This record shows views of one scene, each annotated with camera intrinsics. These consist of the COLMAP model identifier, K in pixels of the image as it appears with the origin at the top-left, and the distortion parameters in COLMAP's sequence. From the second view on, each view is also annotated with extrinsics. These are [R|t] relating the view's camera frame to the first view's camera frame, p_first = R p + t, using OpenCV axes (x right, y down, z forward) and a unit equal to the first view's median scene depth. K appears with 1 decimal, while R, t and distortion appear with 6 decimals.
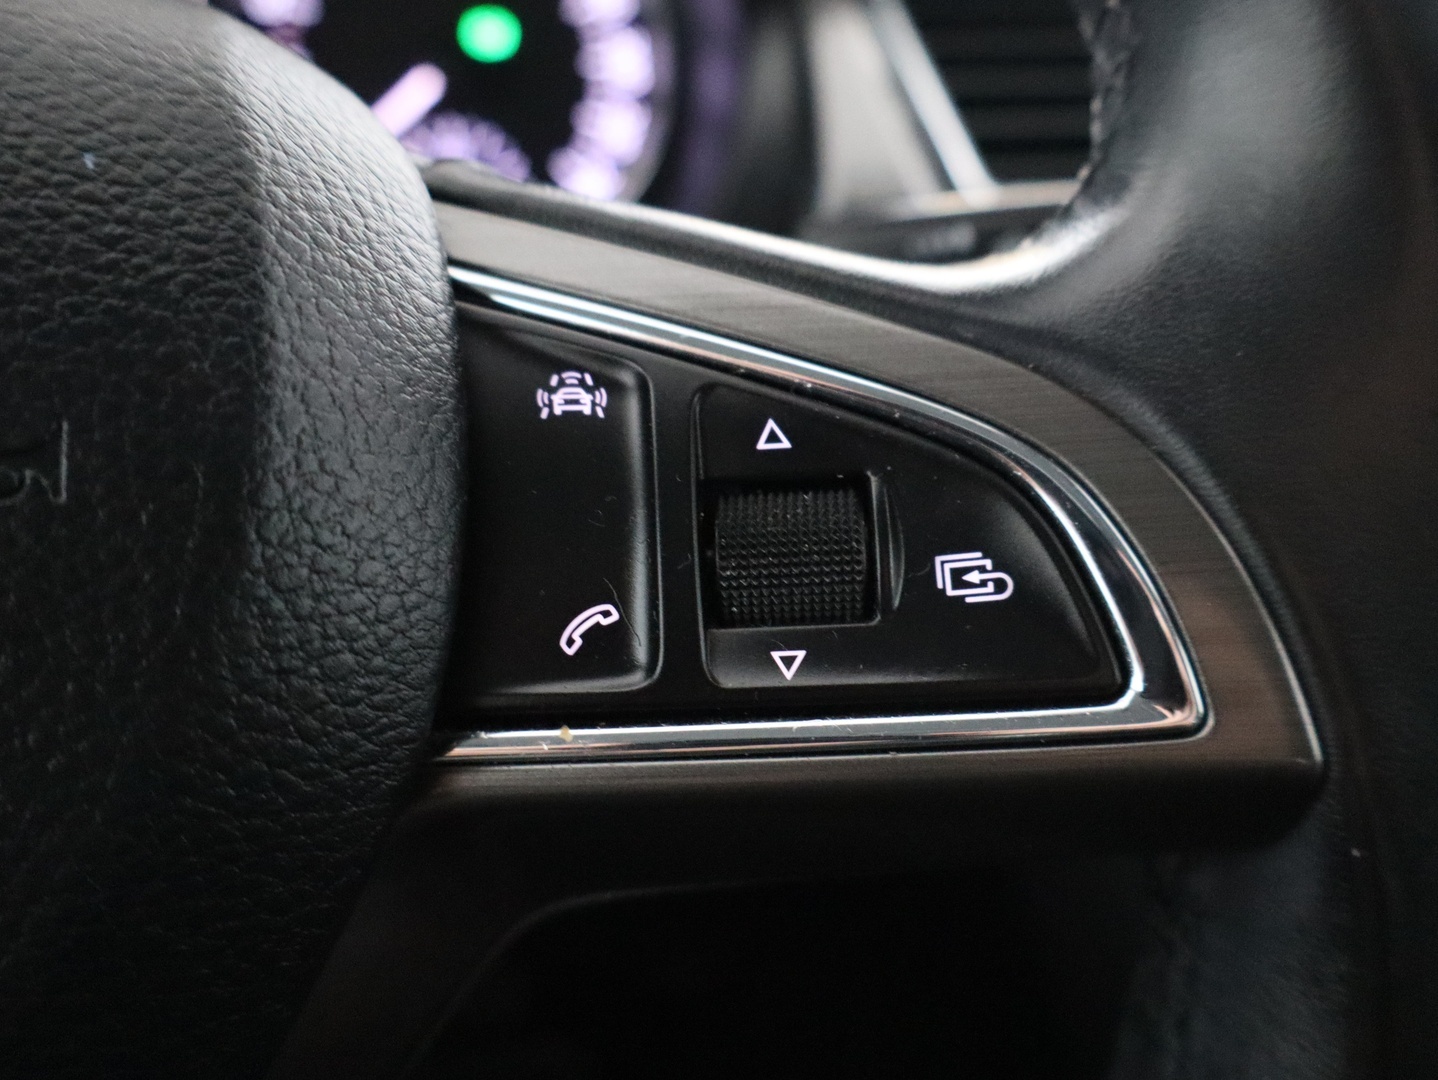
lens RADIAL K [[1339.7, 0, 715.3], [0, 1339.7, 538.8], [0, 0, 1]] dist [-0.028369, 0.000000]
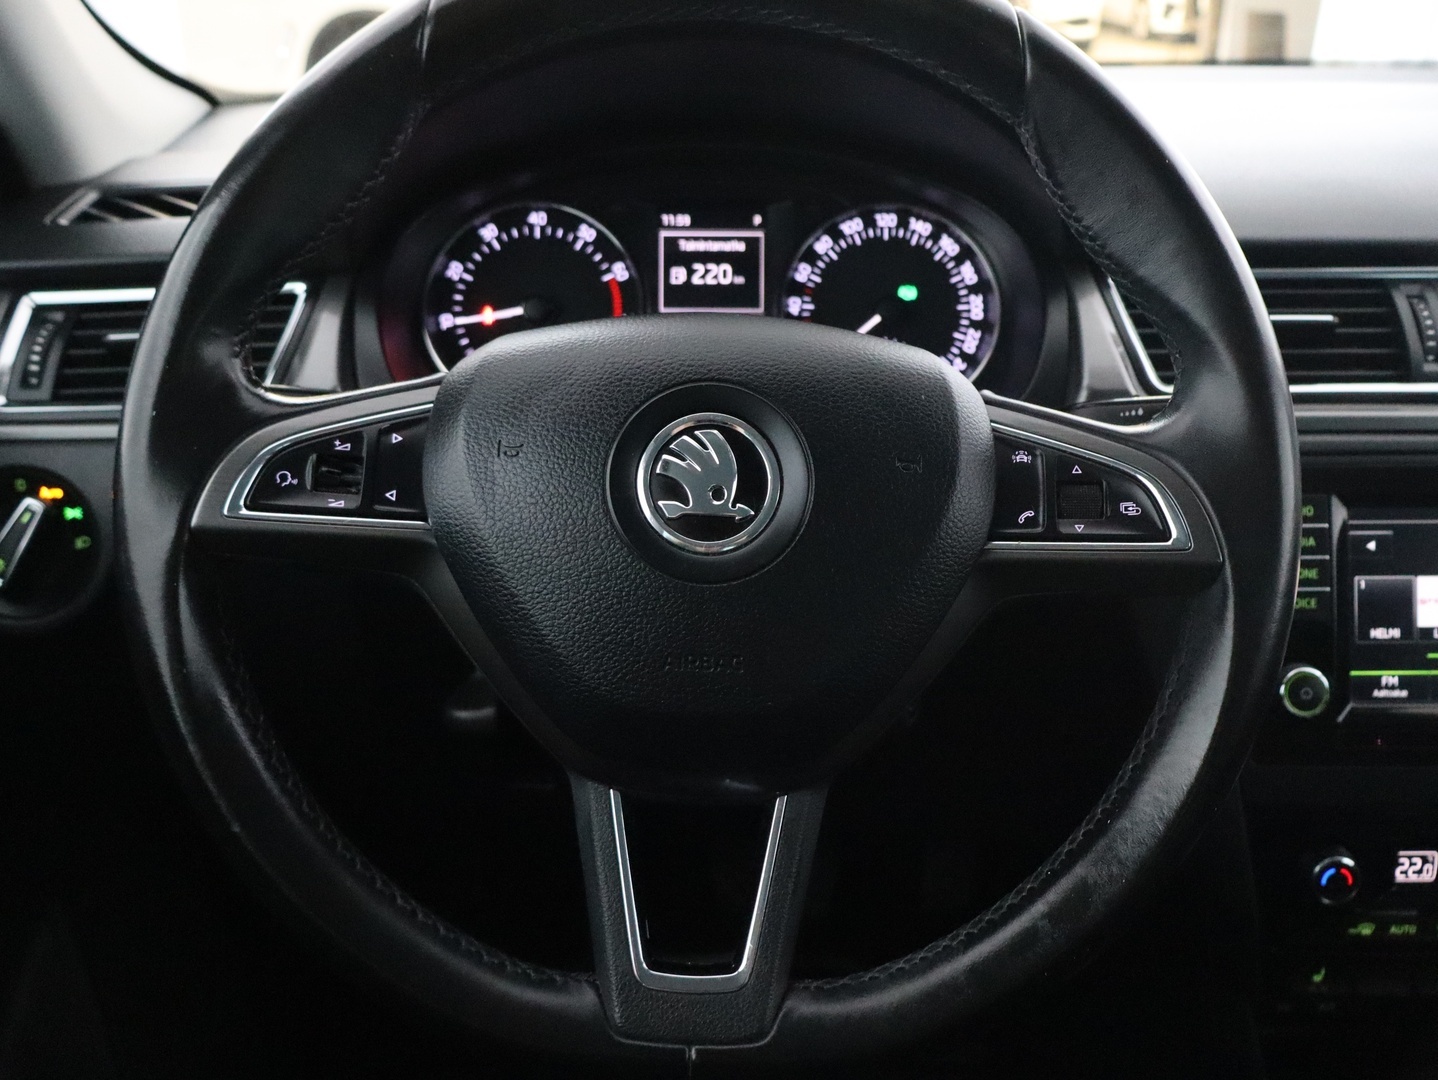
lens RADIAL K [[1339.7, 0, 721.3], [0, 1339.7, 550.7], [0, 0, 1]] dist [-0.028369, 0.000000]
pose [[0.986174, 0.048637, -0.158413, -0.337868], [-0.061799, 0.994938, -0.079247, 0.511869], [0.153757, 0.087942, 0.984187, -2.843155]]
